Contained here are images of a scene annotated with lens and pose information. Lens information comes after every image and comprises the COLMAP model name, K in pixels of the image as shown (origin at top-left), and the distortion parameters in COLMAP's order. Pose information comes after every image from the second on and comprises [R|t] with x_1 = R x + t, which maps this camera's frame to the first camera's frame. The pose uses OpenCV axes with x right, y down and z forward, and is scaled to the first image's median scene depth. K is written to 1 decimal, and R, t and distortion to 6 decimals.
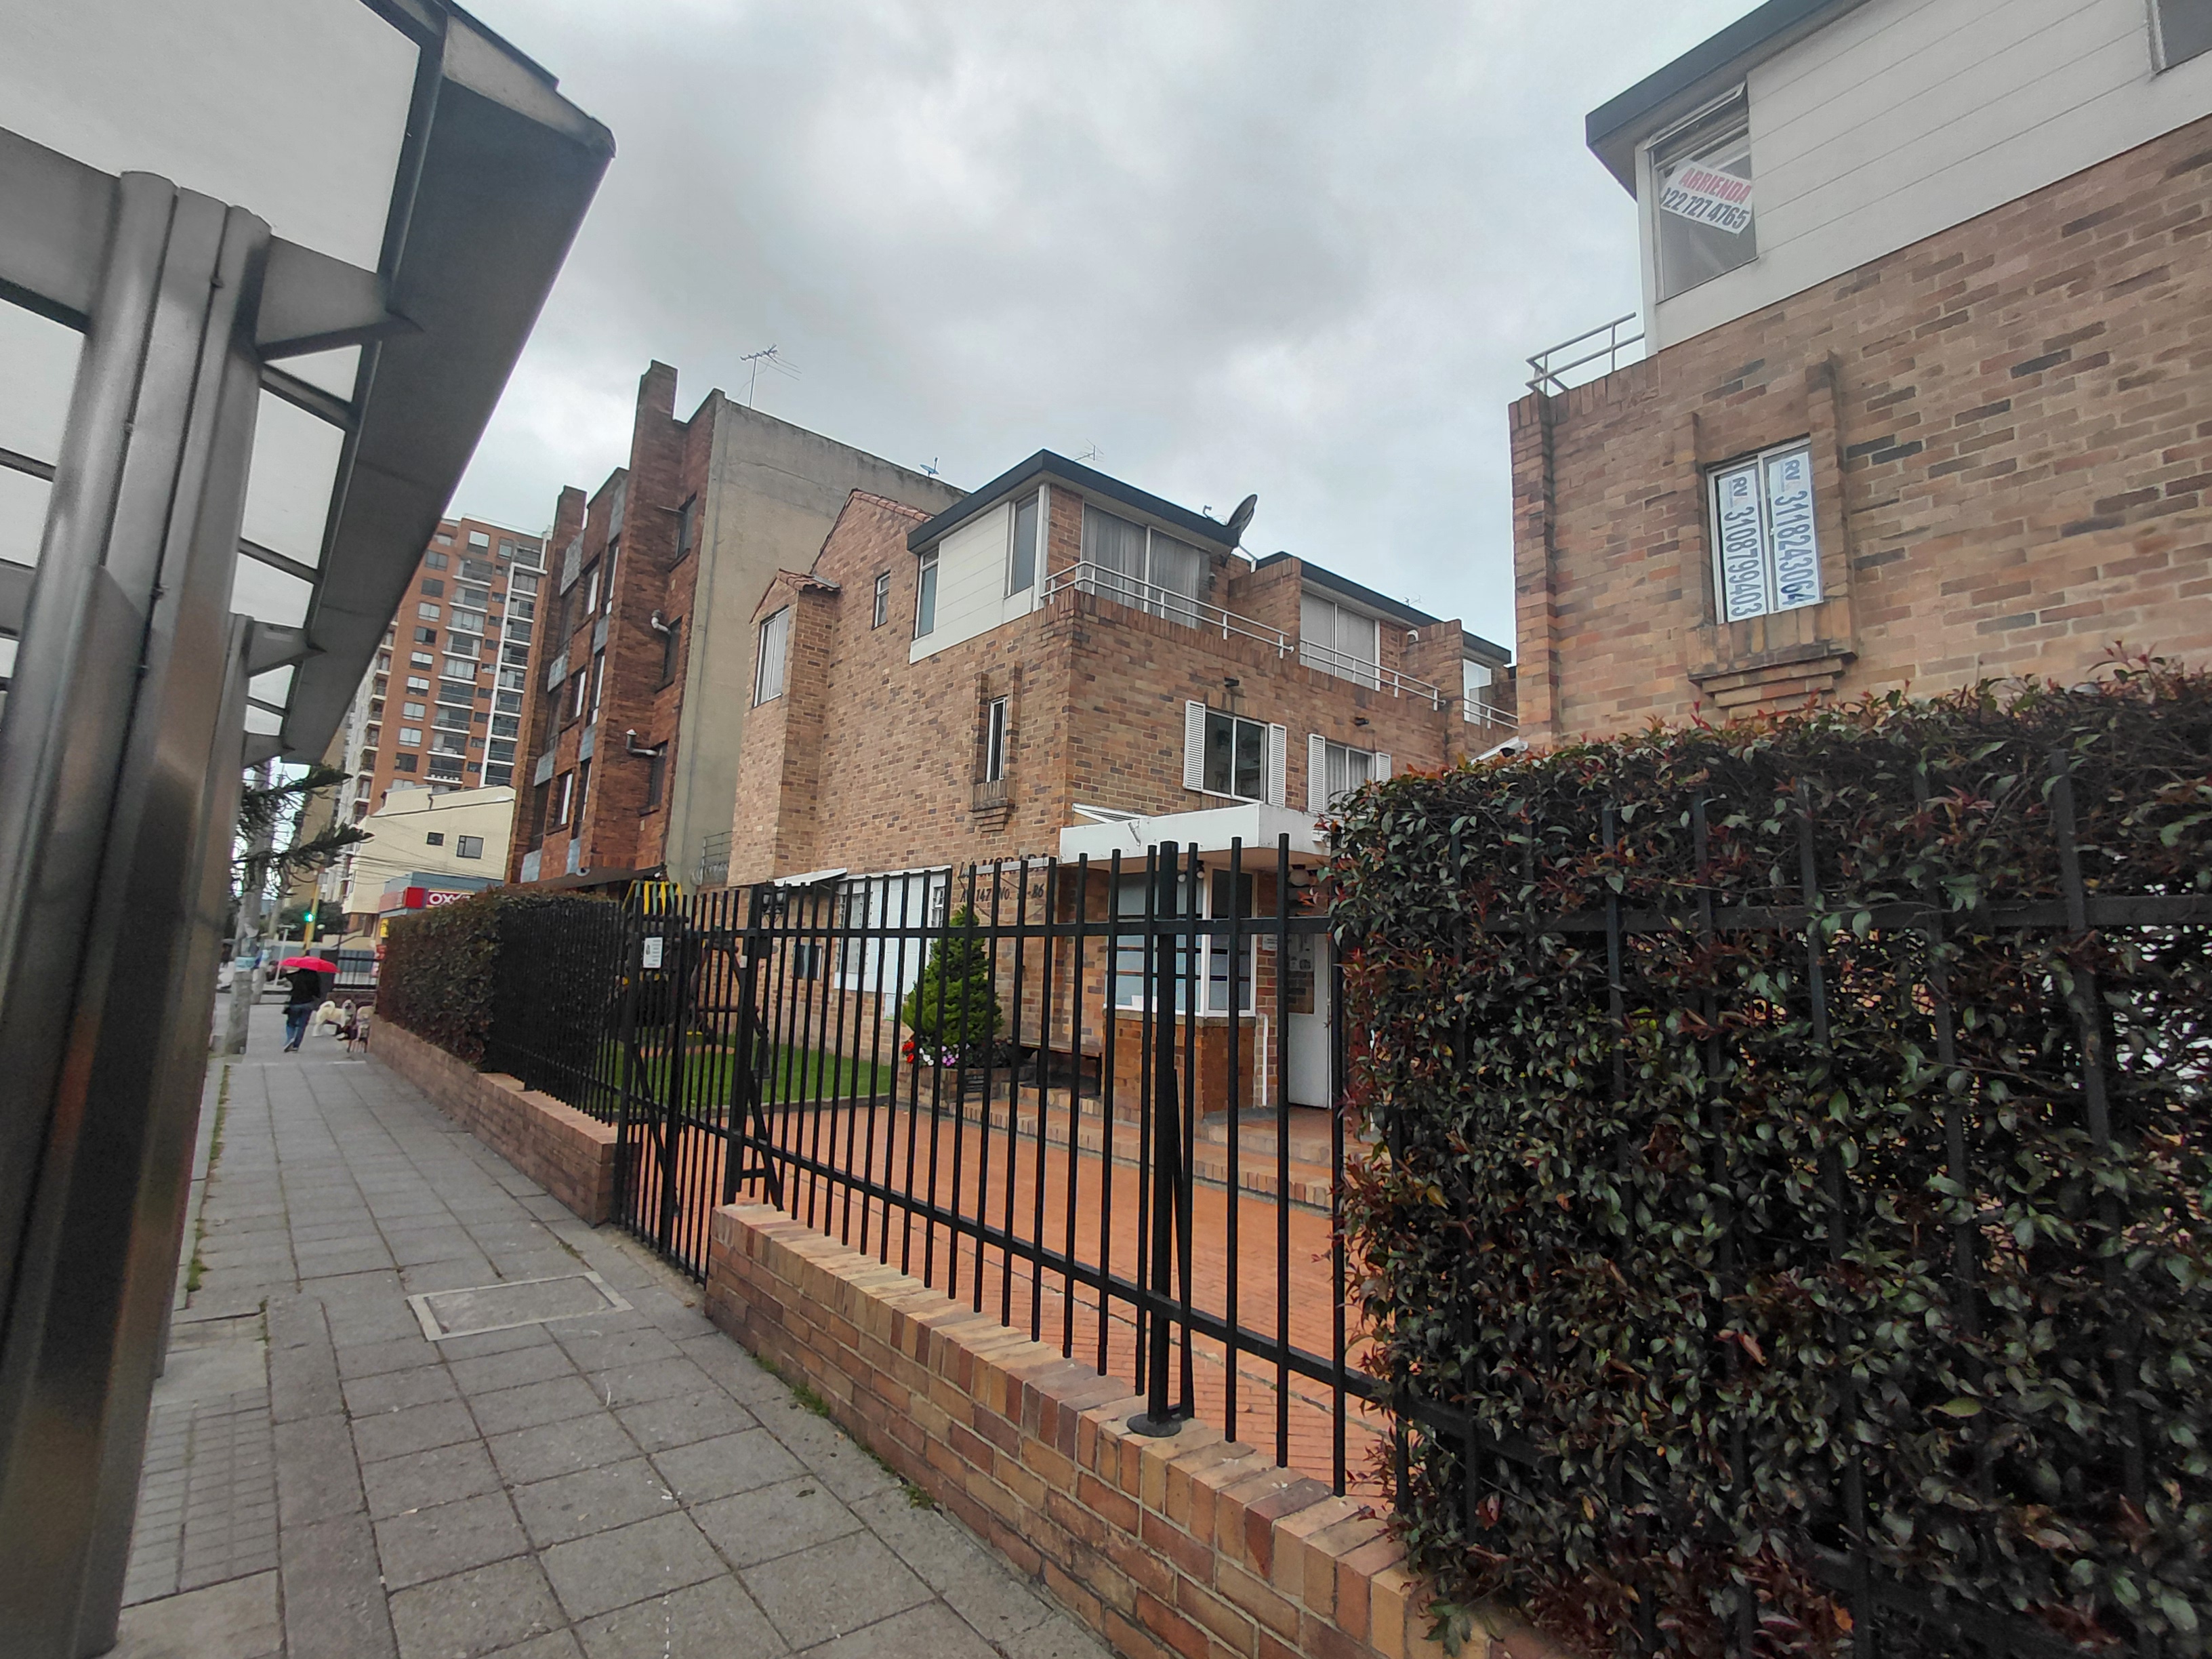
lens RADIAL K [[1042.4, 0, 1103.3], [0, 1042.4, 875.9], [0, 0, 1]] dist [0.000834, 0.000939]
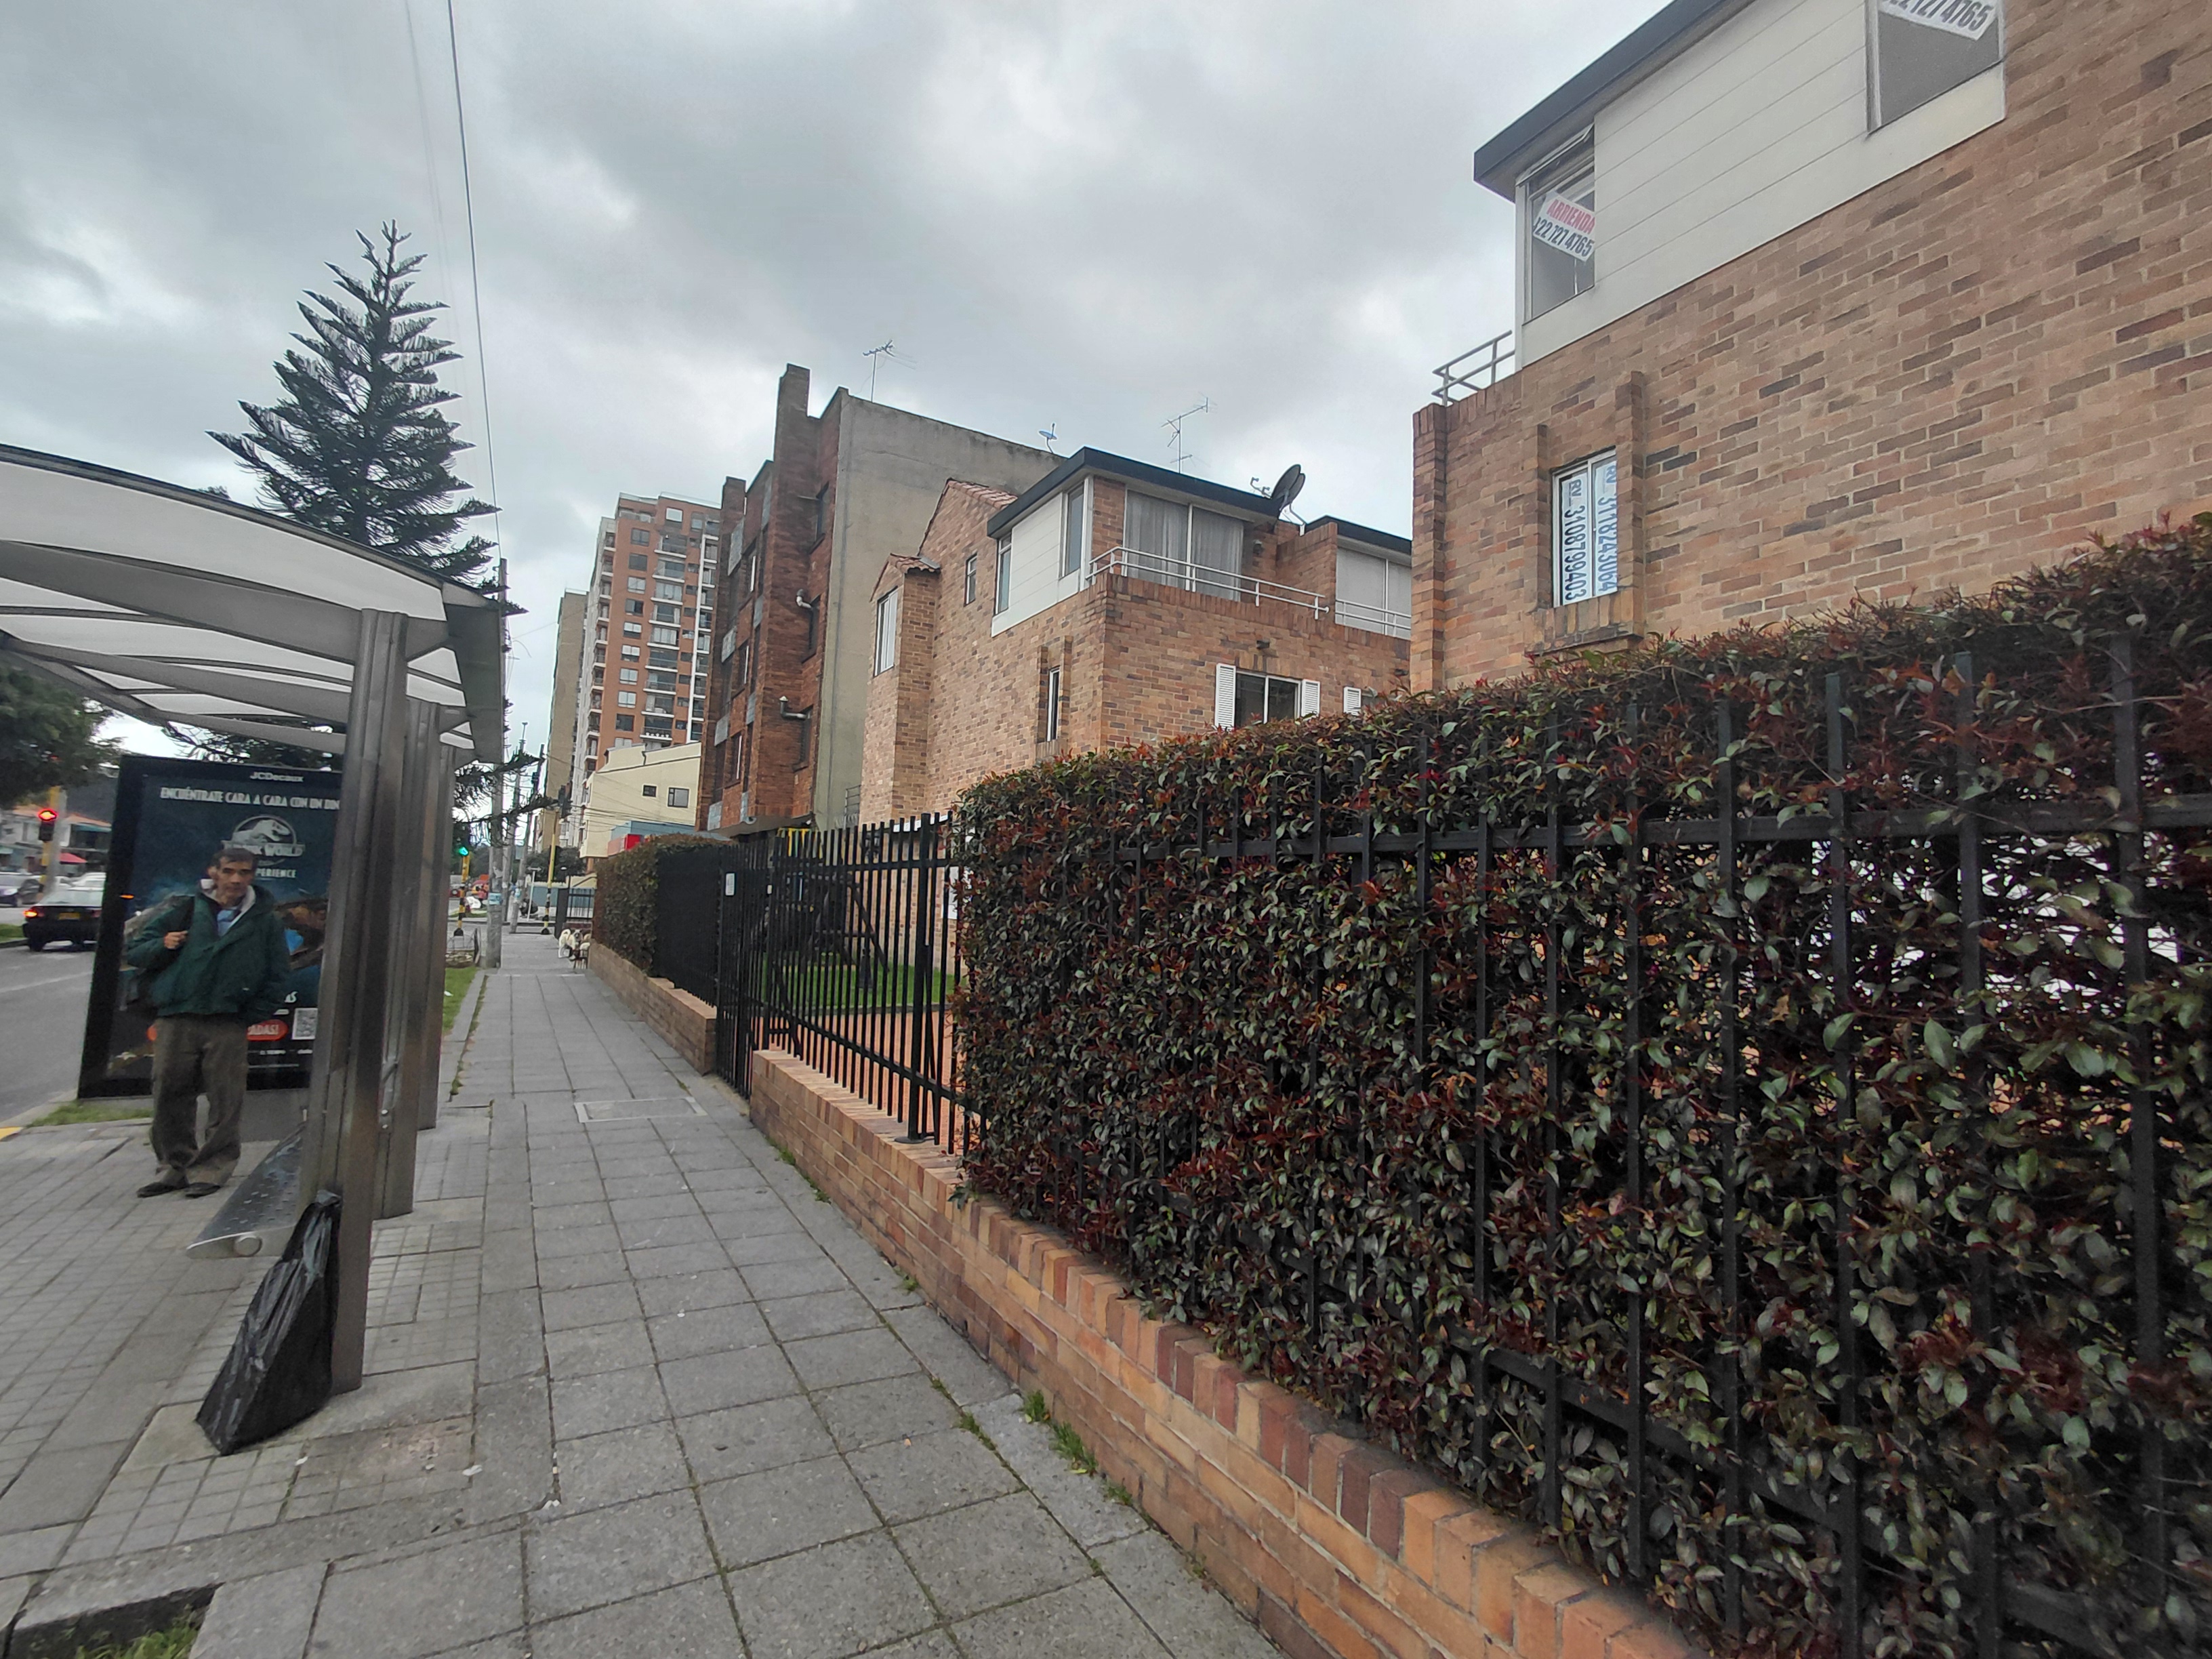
lens RADIAL K [[1020.4, 0, 1107.4], [0, 1020.4, 905.4], [0, 0, 1]] dist [0.000208, -0.008205]
pose [[0.987510, -0.000426, -0.157559, 0.142930], [0.014372, 0.996071, 0.087385, -0.005772], [0.156903, -0.088558, 0.983636, -0.138792]]
